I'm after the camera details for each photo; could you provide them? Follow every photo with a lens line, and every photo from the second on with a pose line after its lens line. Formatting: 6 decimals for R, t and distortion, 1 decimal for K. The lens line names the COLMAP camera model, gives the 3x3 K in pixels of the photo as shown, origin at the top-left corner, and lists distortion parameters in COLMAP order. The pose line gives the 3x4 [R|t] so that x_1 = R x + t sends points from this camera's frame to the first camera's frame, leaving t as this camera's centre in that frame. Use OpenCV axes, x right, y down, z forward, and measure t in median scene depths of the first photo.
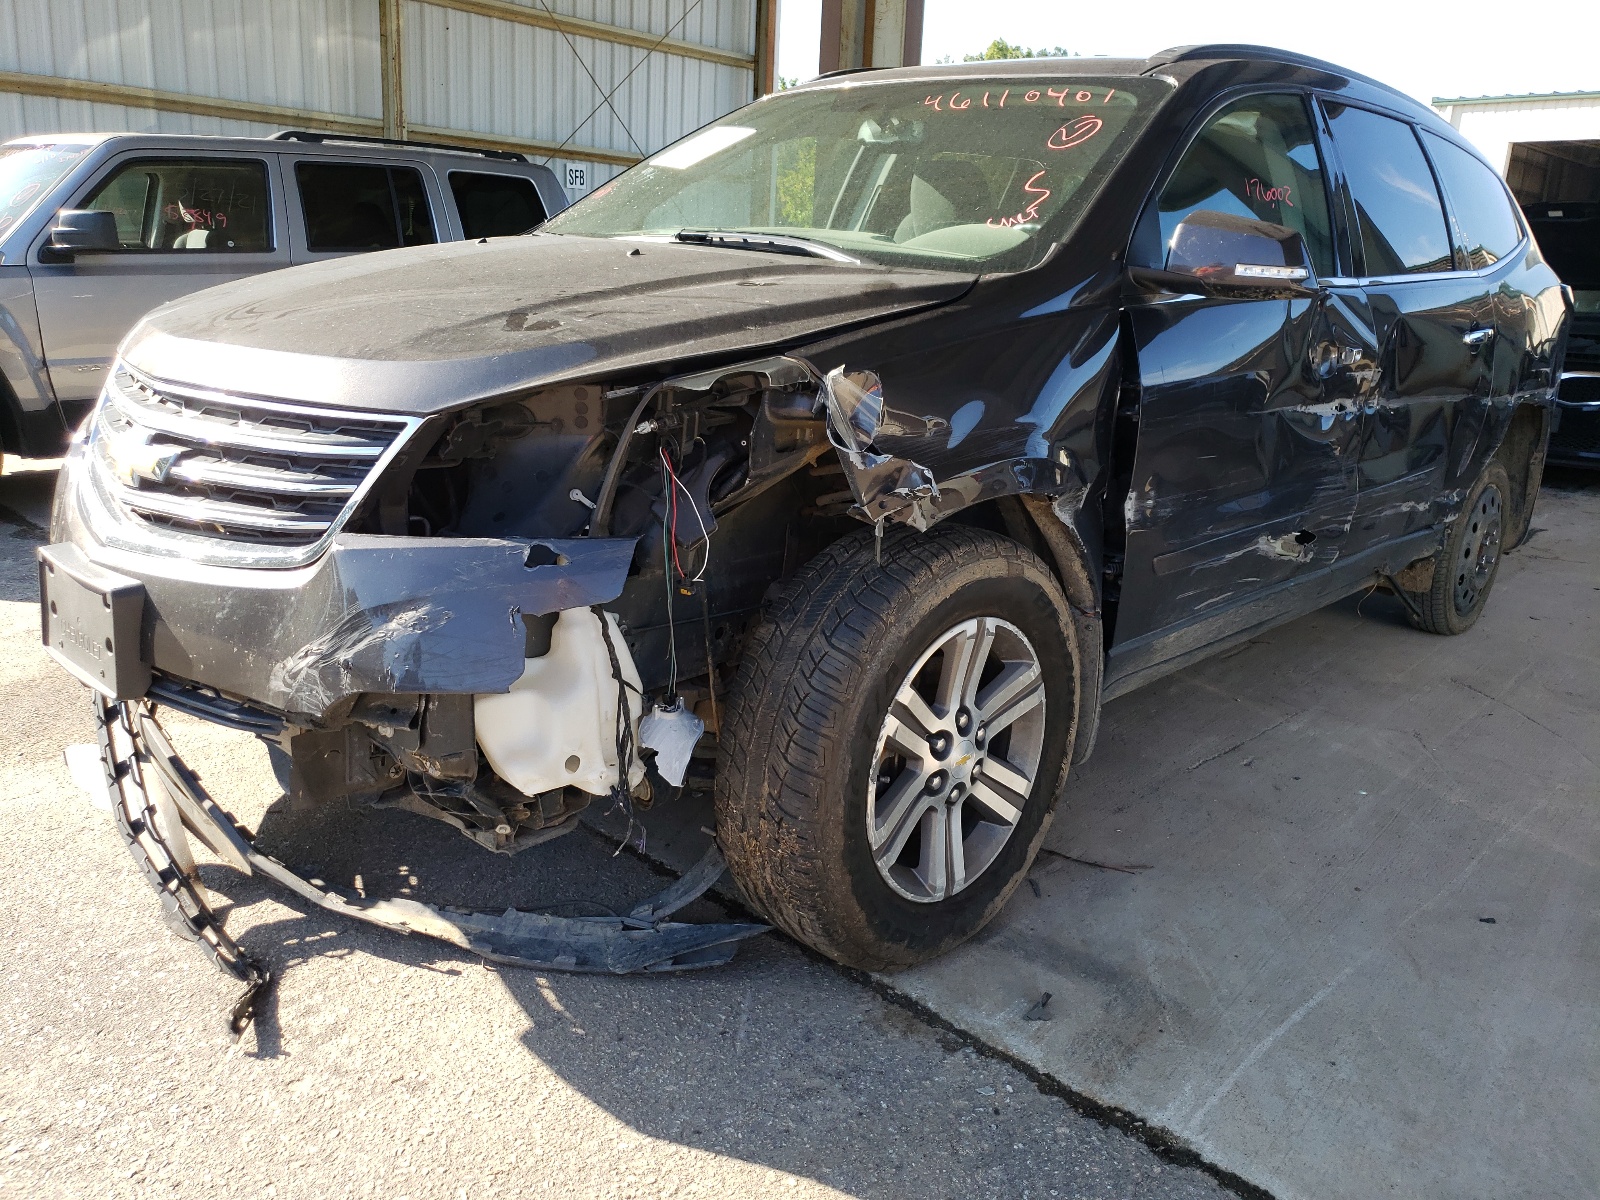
lens RADIAL K [[1321.0, 0, 800.0], [0, 1321.0, 600.0], [0, 0, 1]] dist [-0.011792, 0.053059]
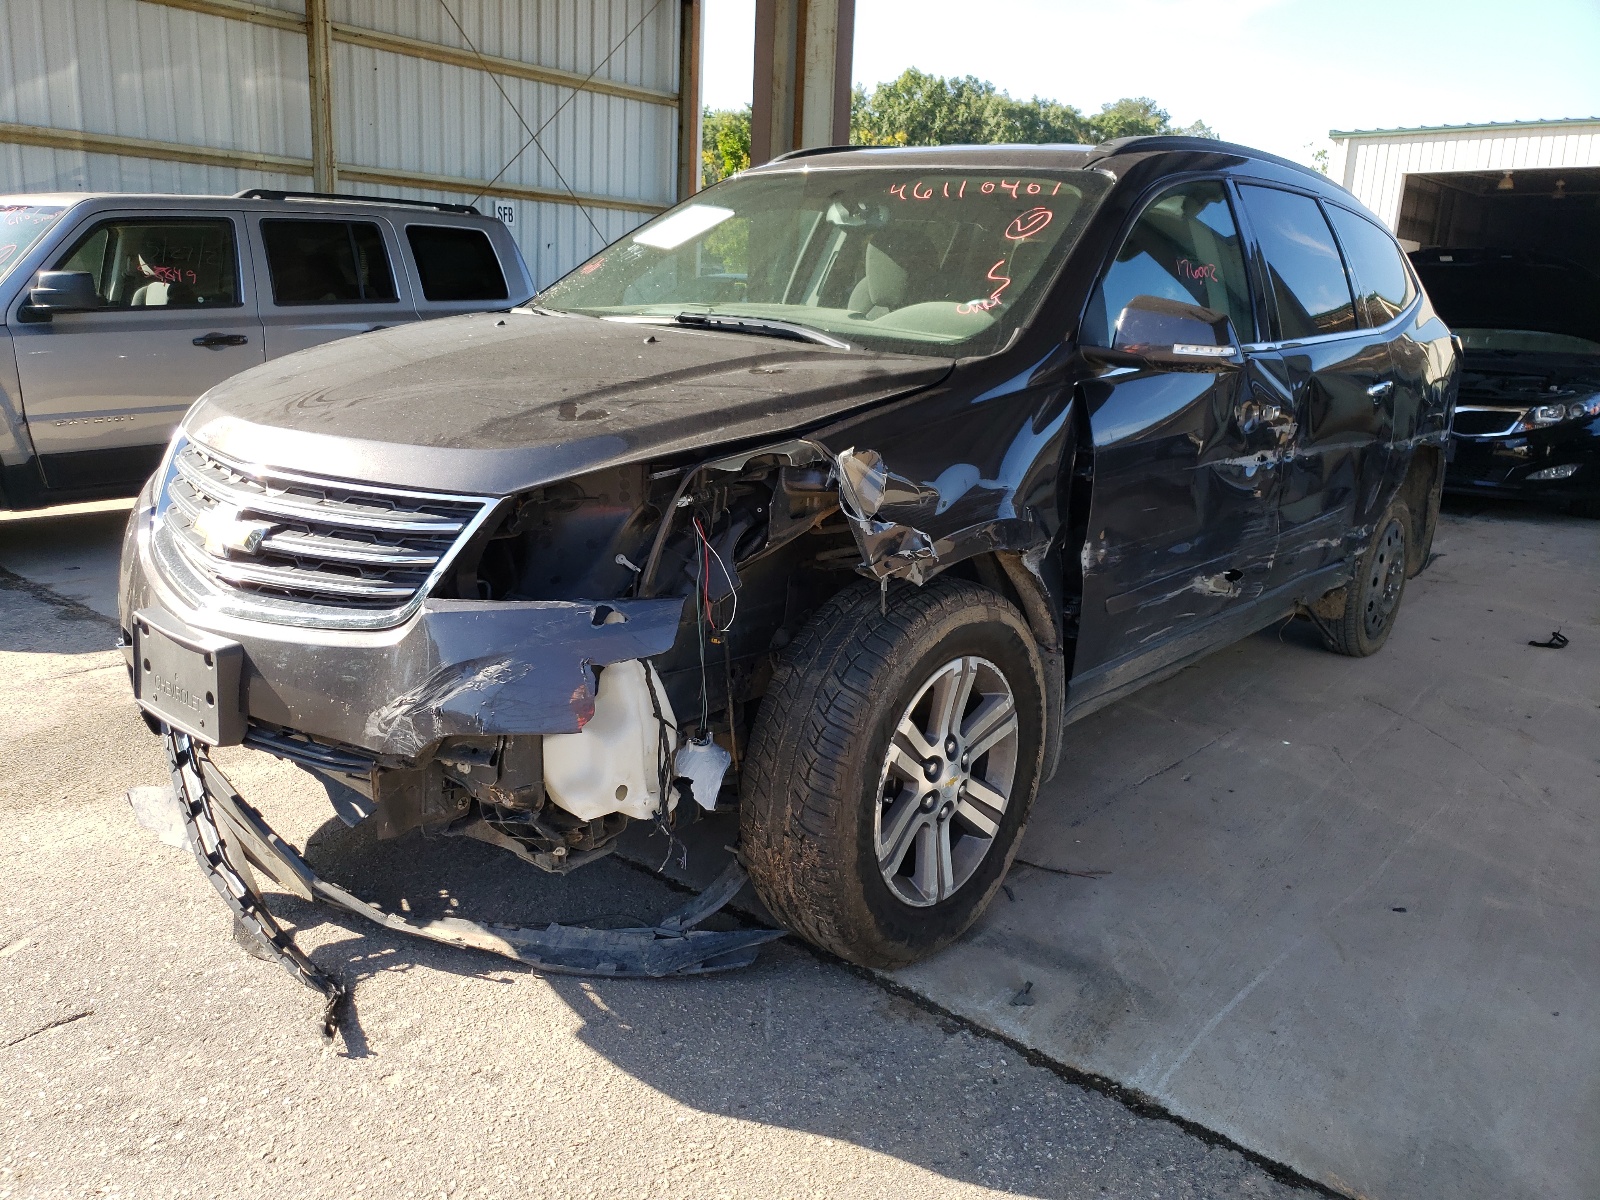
lens RADIAL K [[1298.3, 0, 796.2], [0, 1298.3, 614.1], [0, 0, 1]] dist [0.002917, 0.003732]
pose [[0.998675, -0.017958, 0.048222, -0.064110], [0.018471, 0.999777, -0.010215, -0.015554], [-0.048028, 0.011092, 0.998784, -0.125334]]
